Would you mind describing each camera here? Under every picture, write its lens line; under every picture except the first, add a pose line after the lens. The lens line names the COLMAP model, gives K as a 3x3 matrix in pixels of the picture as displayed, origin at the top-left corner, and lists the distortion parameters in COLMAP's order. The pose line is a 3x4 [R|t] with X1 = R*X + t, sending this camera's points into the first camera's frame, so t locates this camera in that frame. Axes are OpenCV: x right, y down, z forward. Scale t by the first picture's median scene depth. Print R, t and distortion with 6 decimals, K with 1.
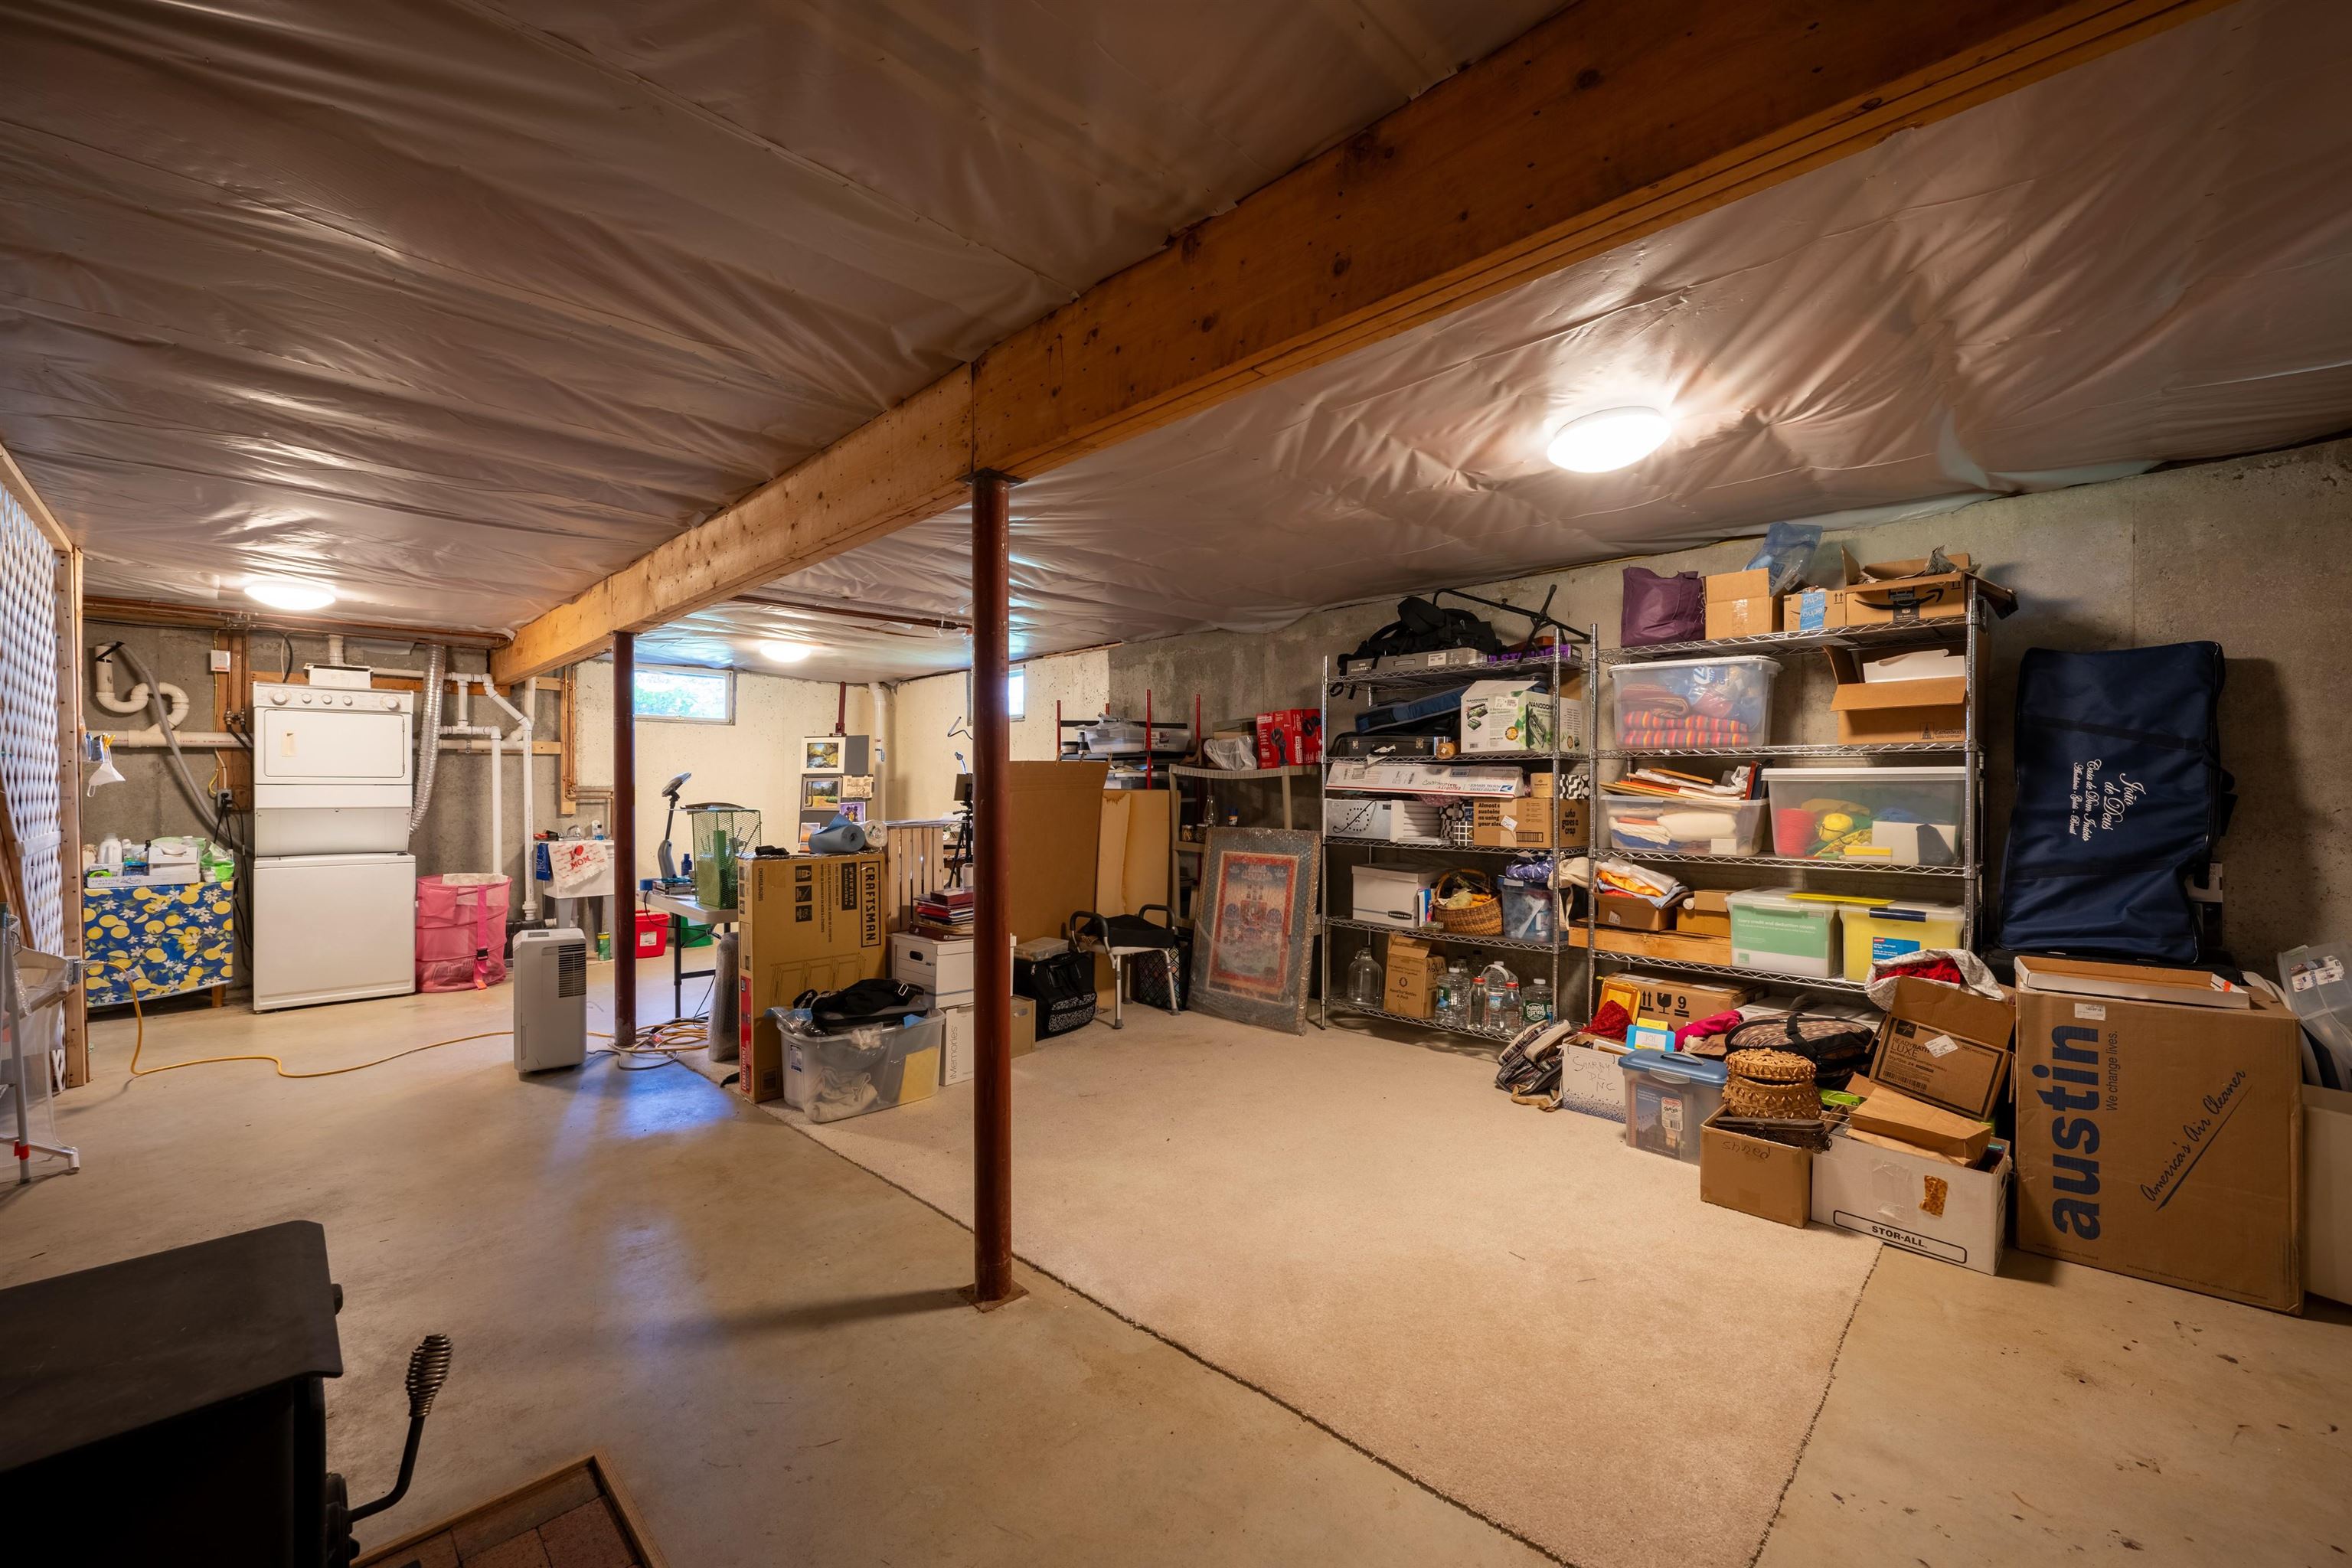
lens RADIAL K [[929.4, 0, 1182.5], [0, 929.4, 784.4], [0, 0, 1]] dist [-0.001365, 0.000577]
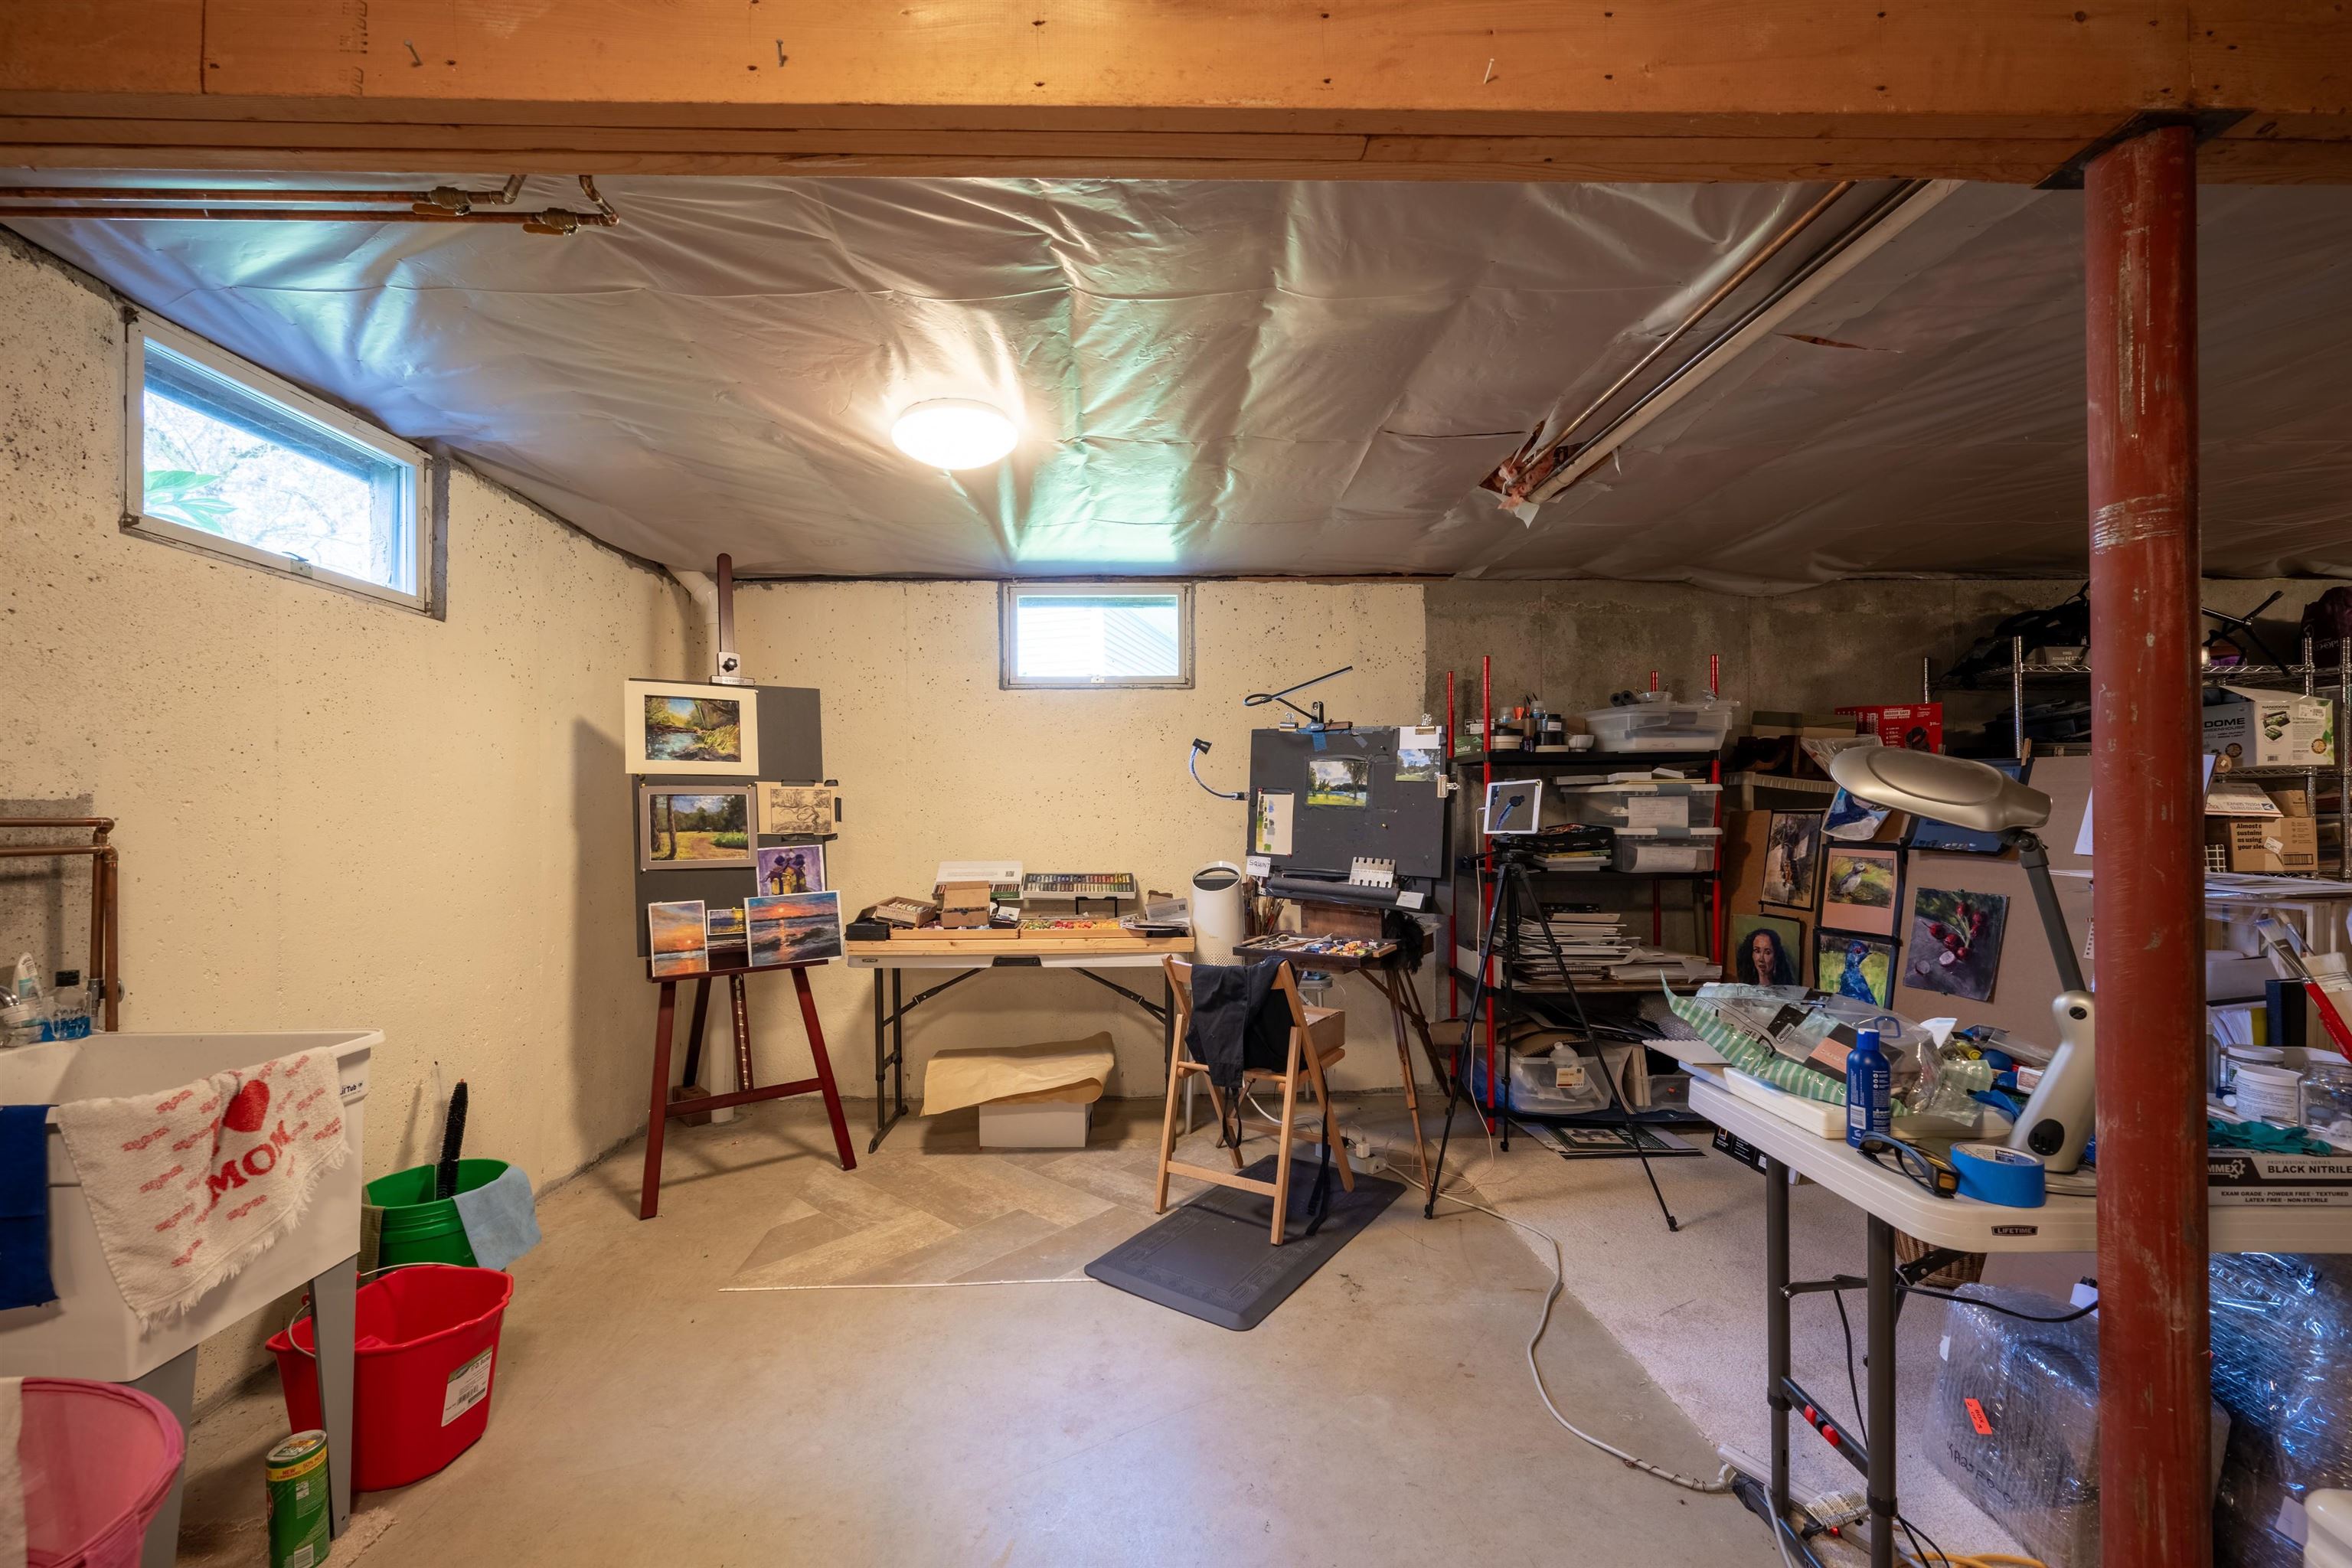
lens RADIAL K [[929.4, 0, 1170.1], [0, 929.4, 800.8], [0, 0, 1]] dist [-0.001365, 0.000577]
pose [[0.693546, 0.005962, 0.720388, -0.689175], [0.000635, 0.999960, -0.008887, 0.003847], [-0.720412, 0.006621, 0.693515, 0.751807]]
